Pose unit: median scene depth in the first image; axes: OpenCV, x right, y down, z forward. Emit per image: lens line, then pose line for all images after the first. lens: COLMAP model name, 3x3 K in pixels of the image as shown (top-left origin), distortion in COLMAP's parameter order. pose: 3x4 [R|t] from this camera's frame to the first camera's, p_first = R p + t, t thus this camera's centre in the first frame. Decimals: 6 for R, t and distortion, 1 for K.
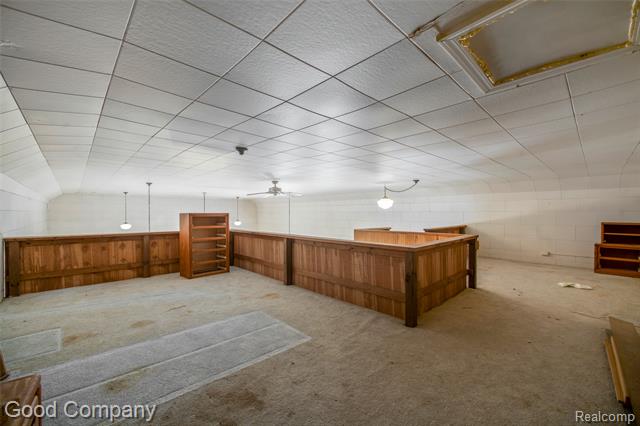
lens RADIAL K [[260.6, 0, 320.6], [0, 260.6, 211.0], [0, 0, 1]] dist [-0.002274, -0.000425]
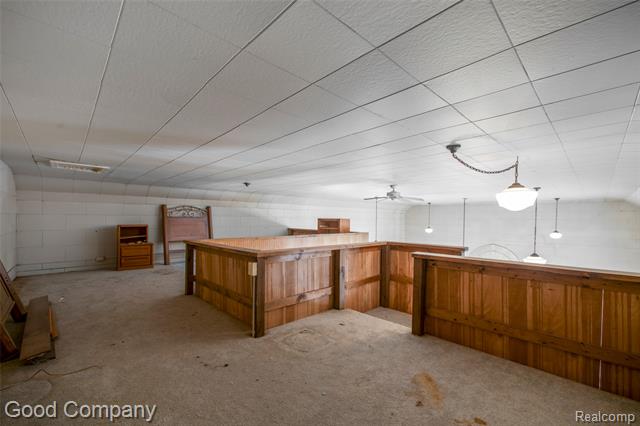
lens RADIAL K [[260.6, 0, 320.6], [0, 260.6, 211.0], [0, 0, 1]] dist [-0.002274, -0.000425]
pose [[0.006859, -0.027417, -0.999601, 0.556748], [-0.002920, 0.999619, -0.027437, 0.004002], [0.999972, 0.003107, 0.006776, 0.539729]]
